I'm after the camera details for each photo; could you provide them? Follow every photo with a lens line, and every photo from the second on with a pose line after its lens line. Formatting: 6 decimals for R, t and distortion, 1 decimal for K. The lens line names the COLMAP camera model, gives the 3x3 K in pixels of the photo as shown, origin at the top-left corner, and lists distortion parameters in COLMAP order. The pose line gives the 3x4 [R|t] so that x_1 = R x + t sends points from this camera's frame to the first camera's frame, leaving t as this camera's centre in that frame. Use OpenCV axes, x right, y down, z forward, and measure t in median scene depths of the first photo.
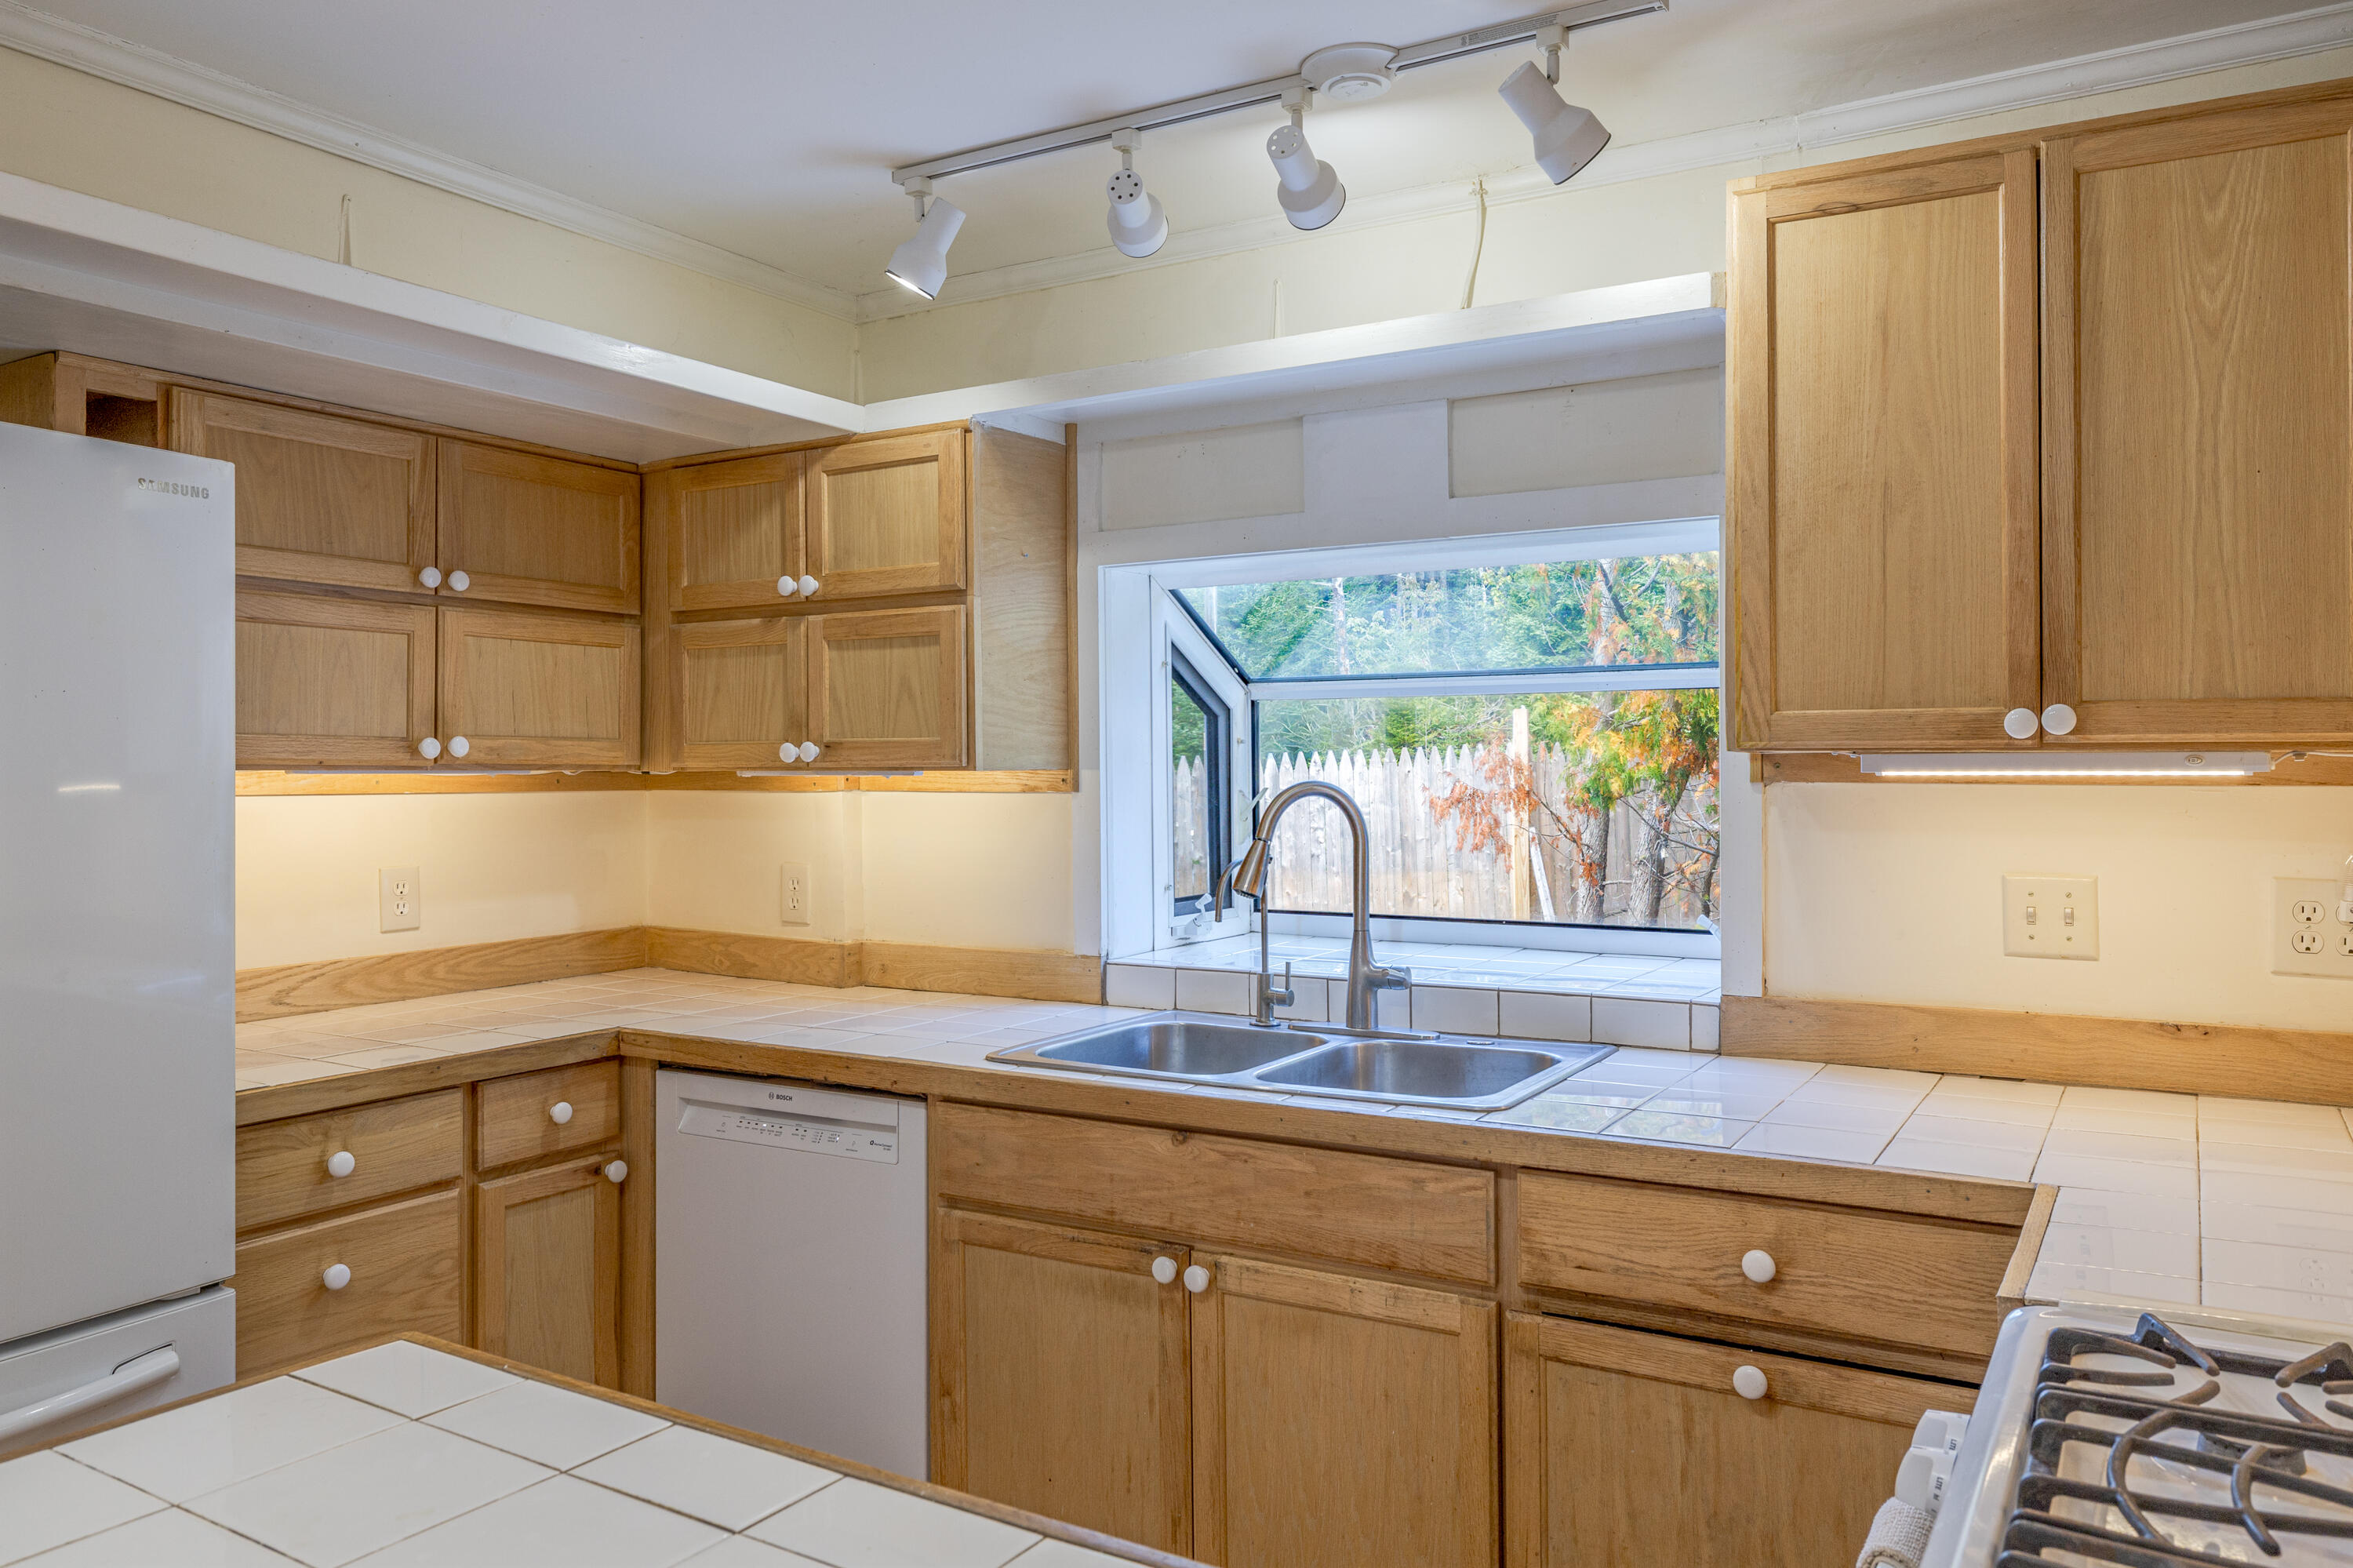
lens RADIAL K [[1659.4, 0, 1197.7], [0, 1659.4, 759.3], [0, 0, 1]] dist [0.005835, -0.001917]
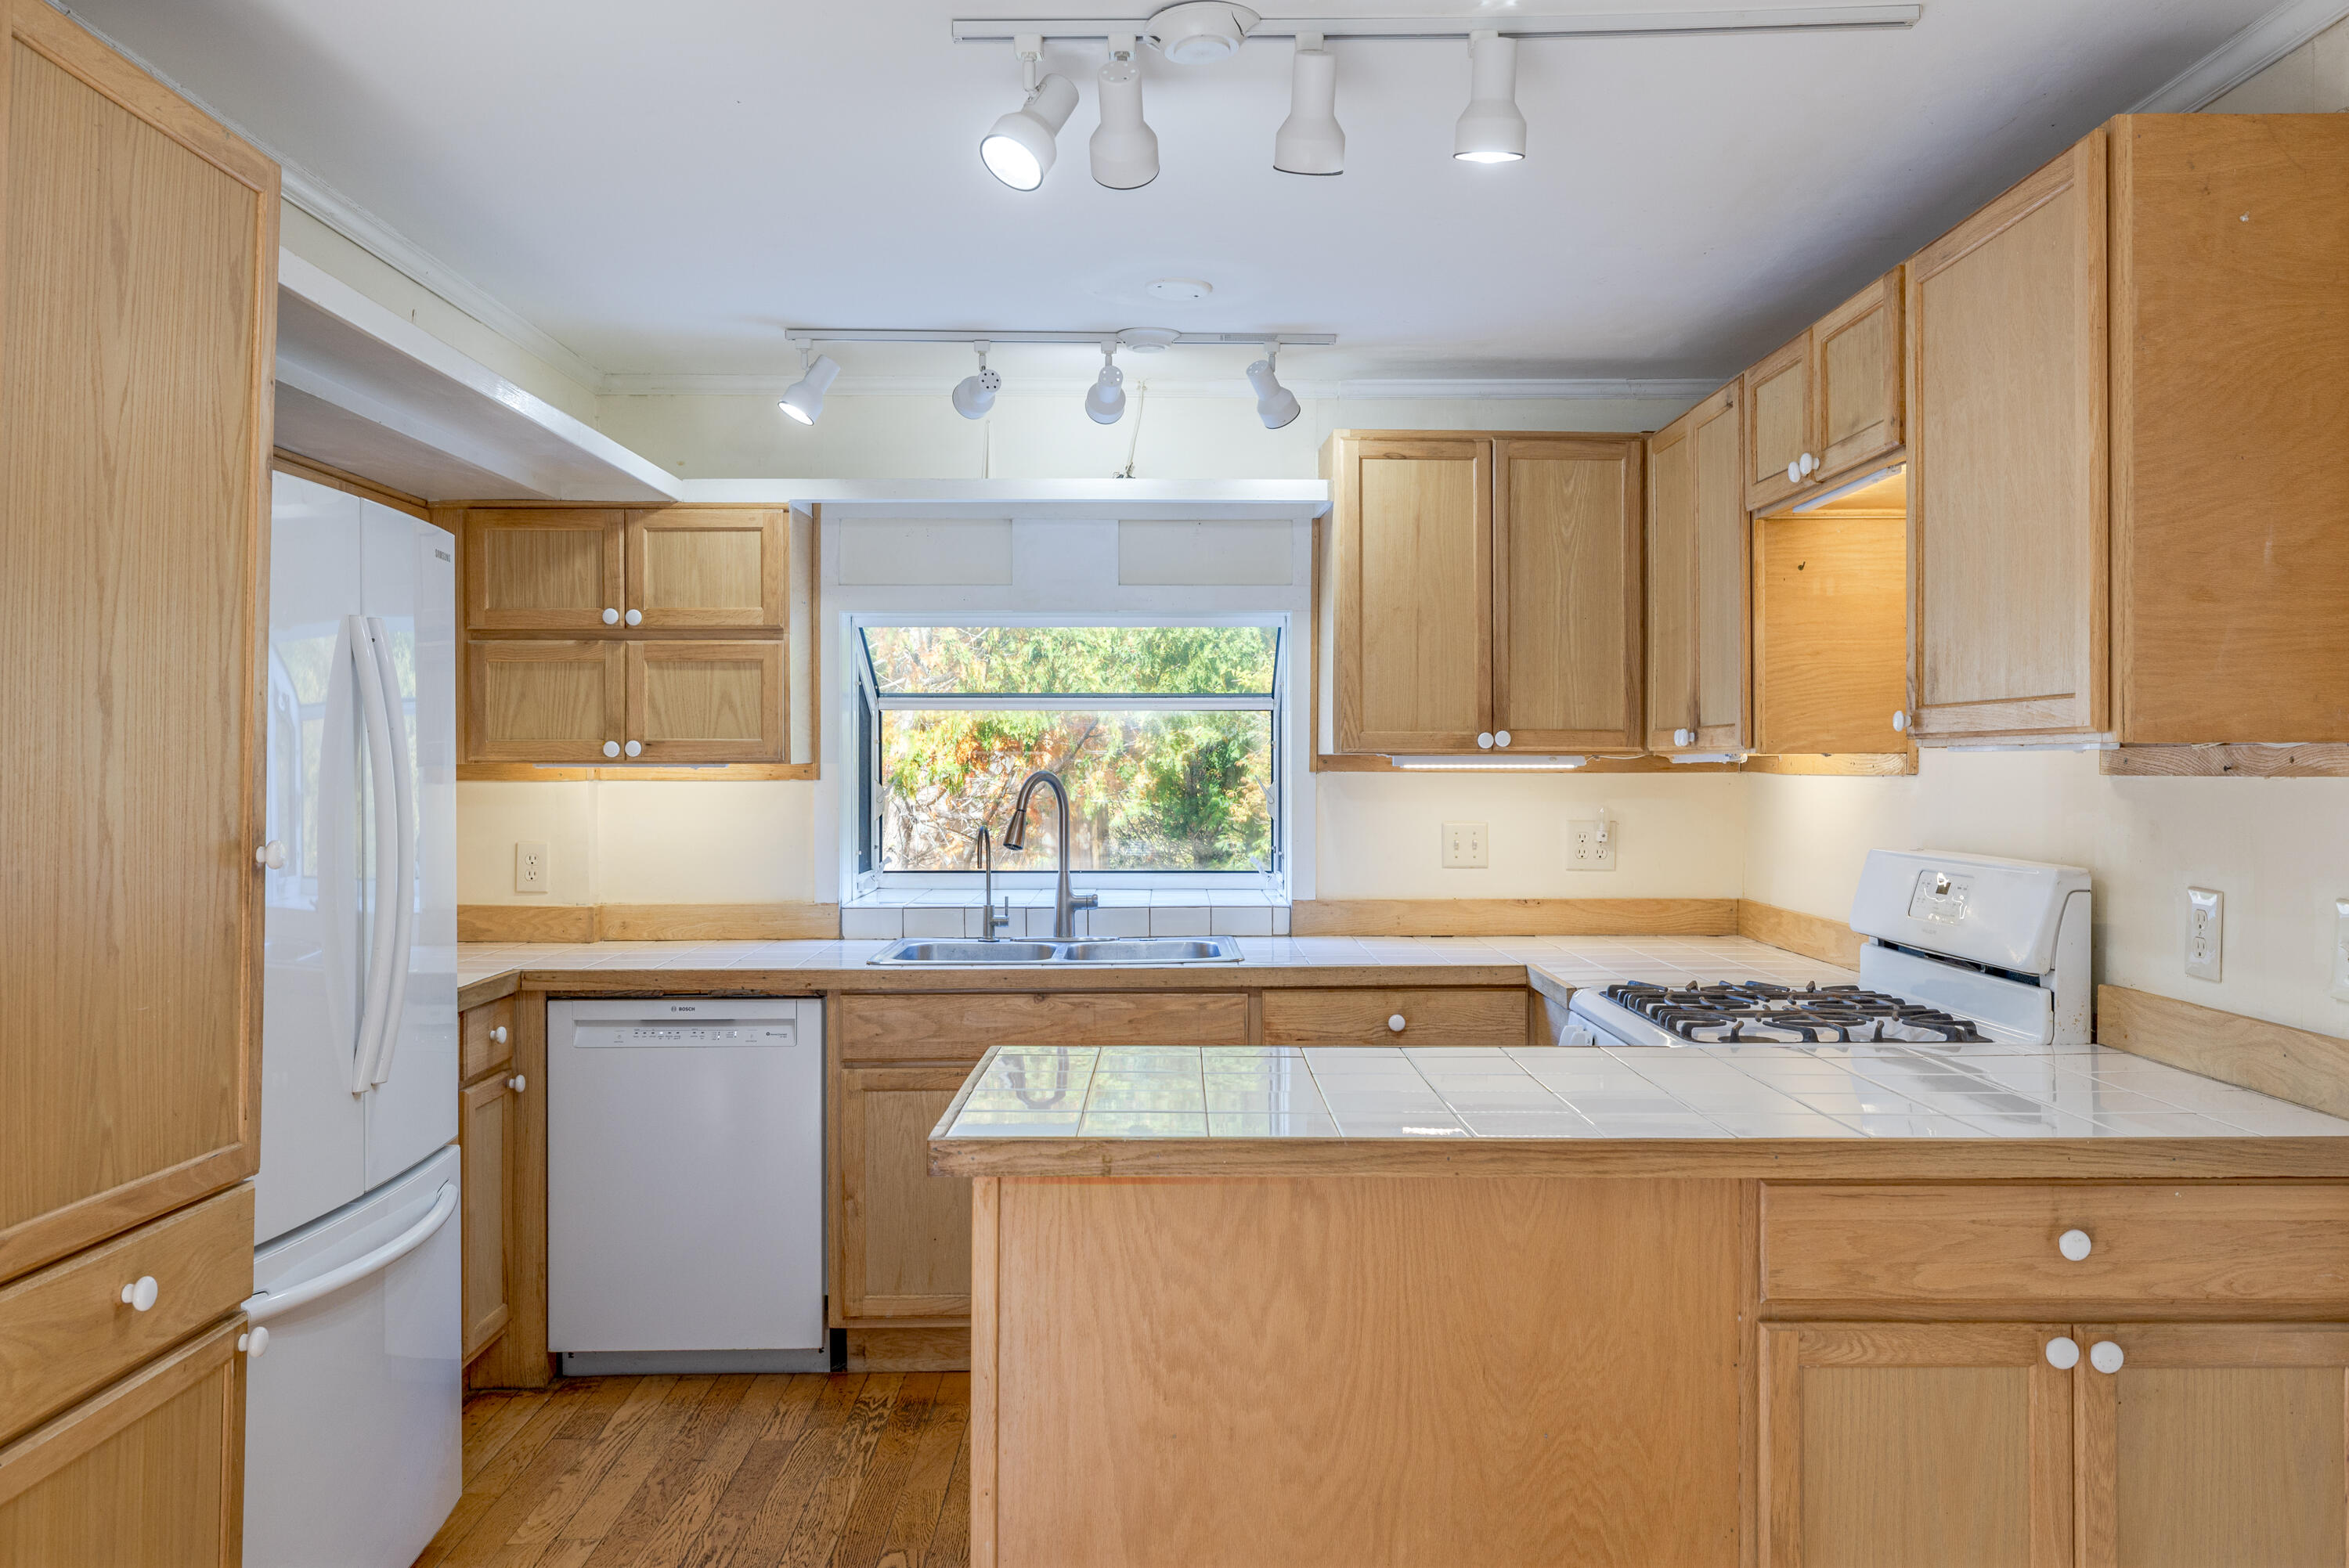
lens RADIAL K [[1876.7, 0, 1233.4], [0, 1876.7, 764.3], [0, 0, 1]] dist [0.005743, -0.002790]
pose [[0.839251, 0.001528, 0.543742, -0.754305], [-0.005339, 0.999971, 0.005431, -0.003509], [-0.543717, -0.007461, 0.839235, -0.540177]]
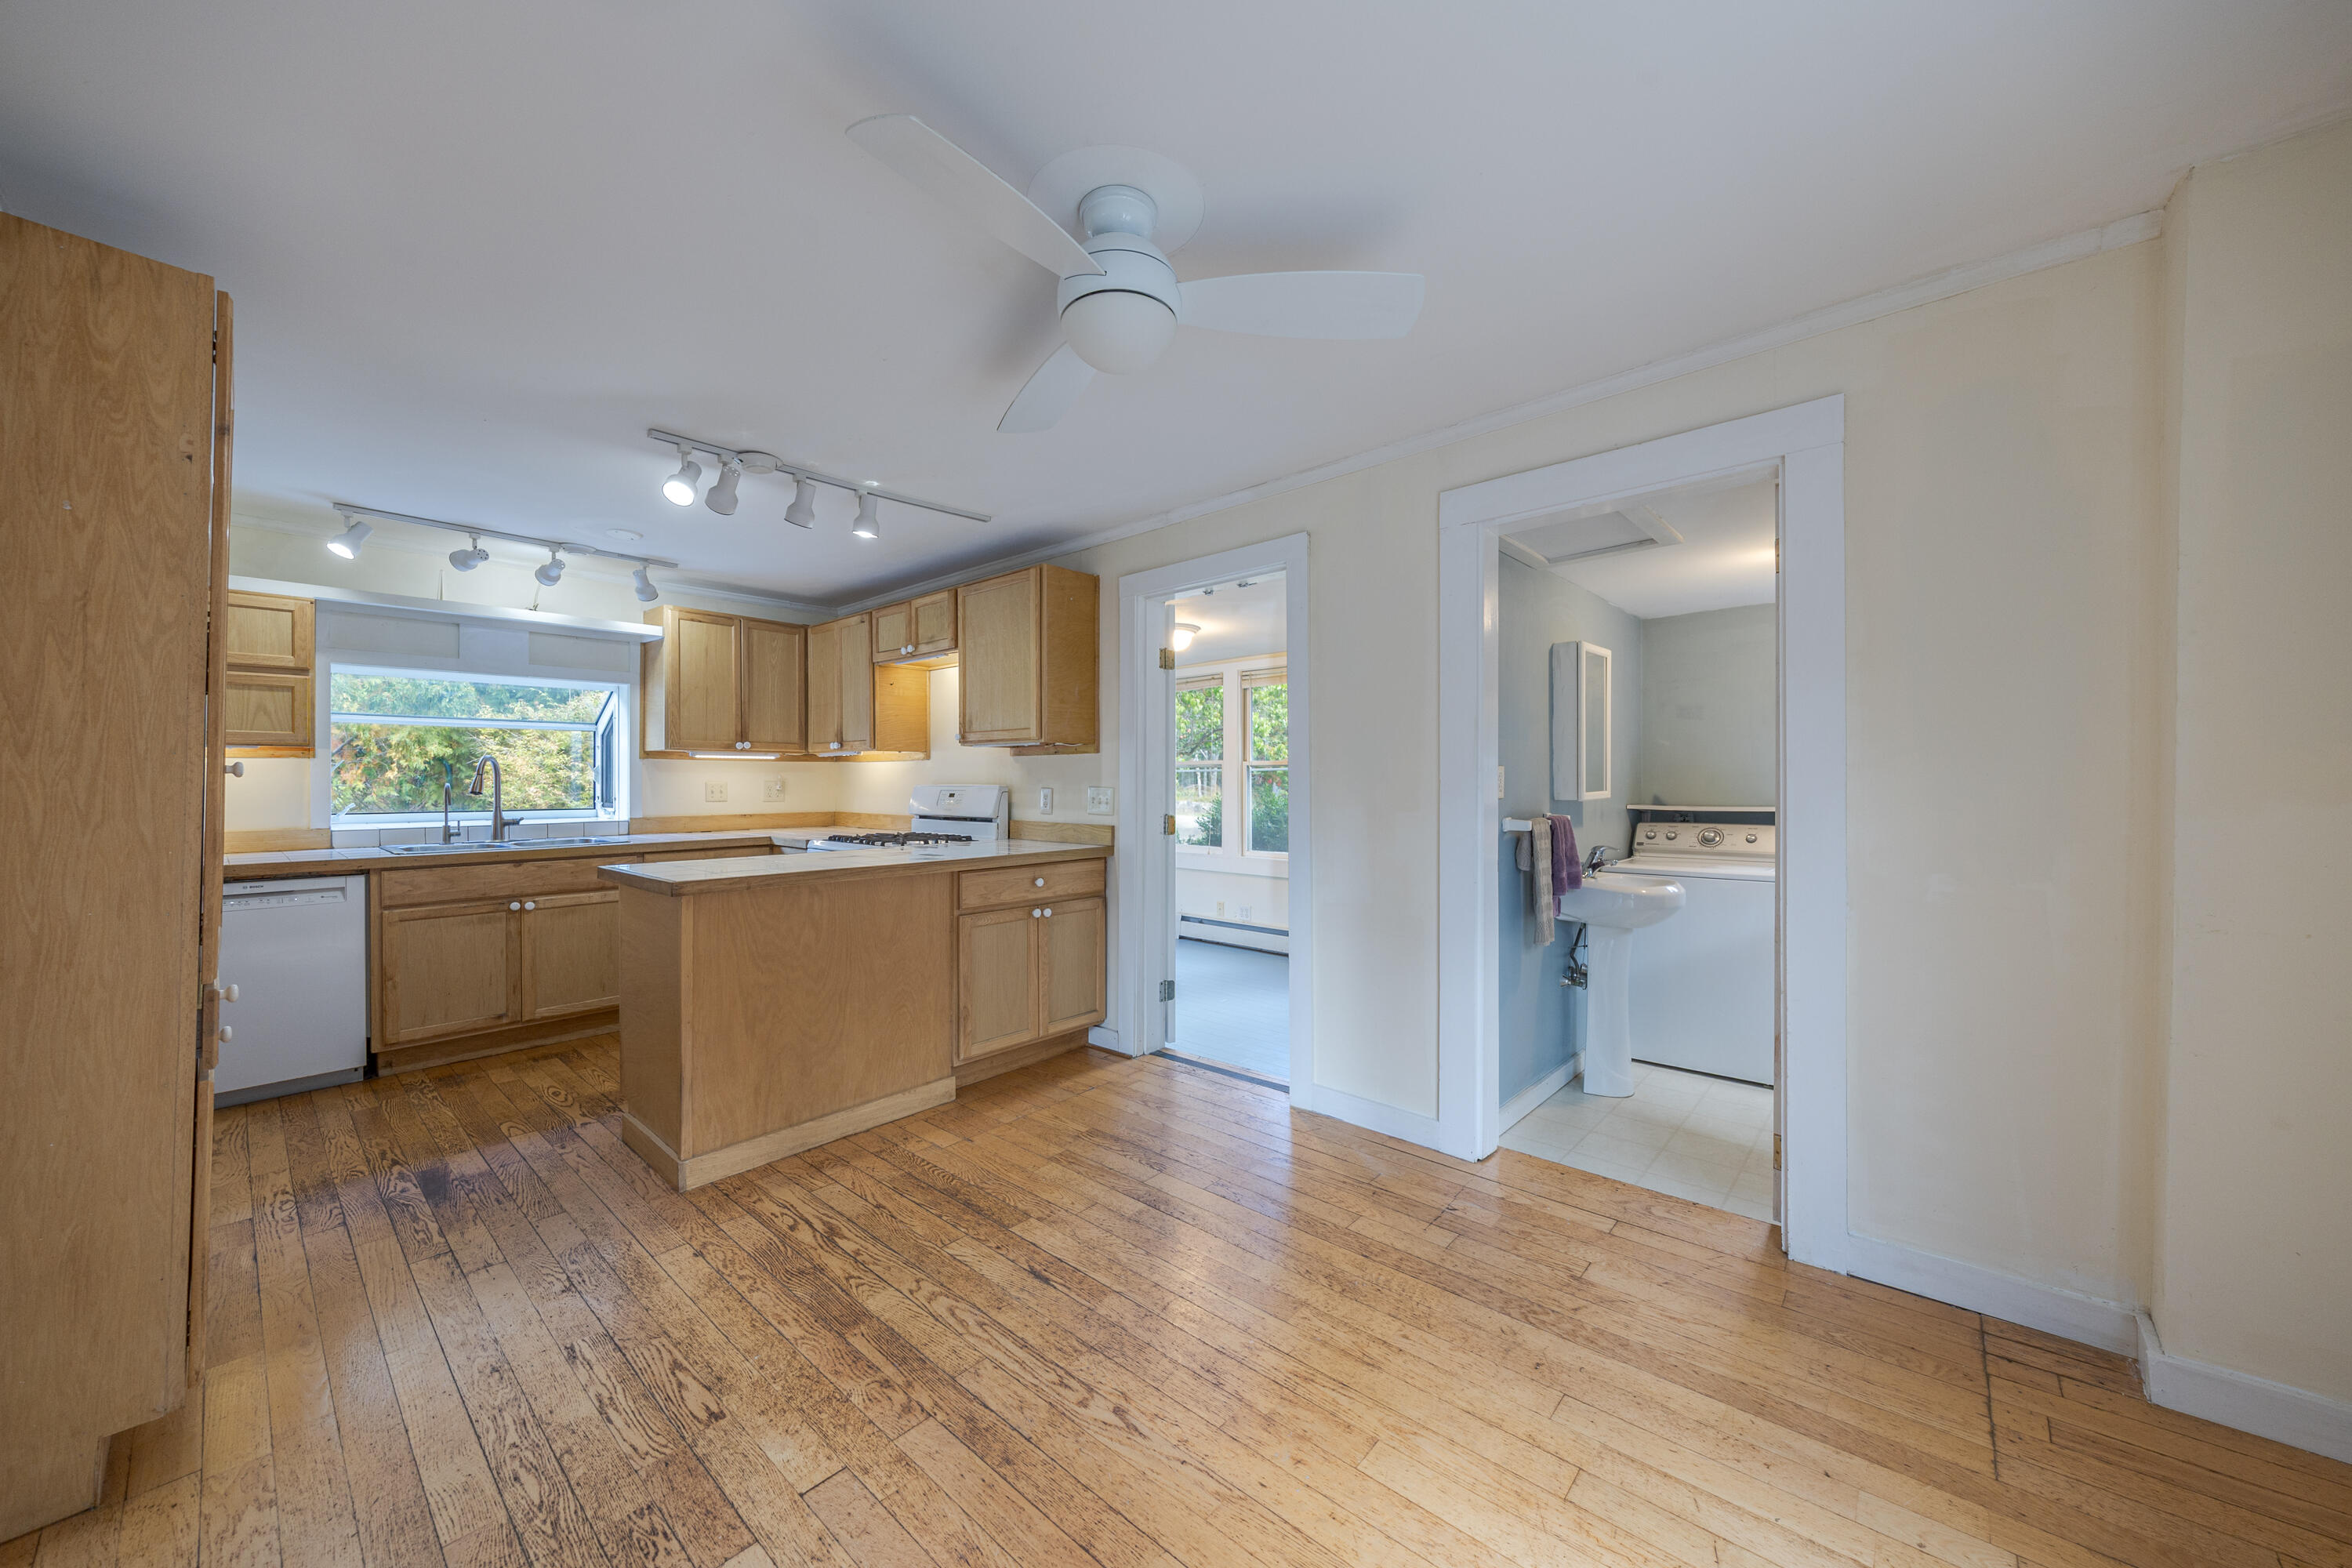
lens RADIAL K [[831.0, 0, 1193.1], [0, 831.0, 781.2], [0, 0, 1]] dist [0.006950, -0.000496]
pose [[0.163073, 0.000148, 0.986614, -1.264002], [-0.005564, 0.999984, 0.000769, 0.054268], [-0.986598, -0.005615, 0.163072, -0.491783]]
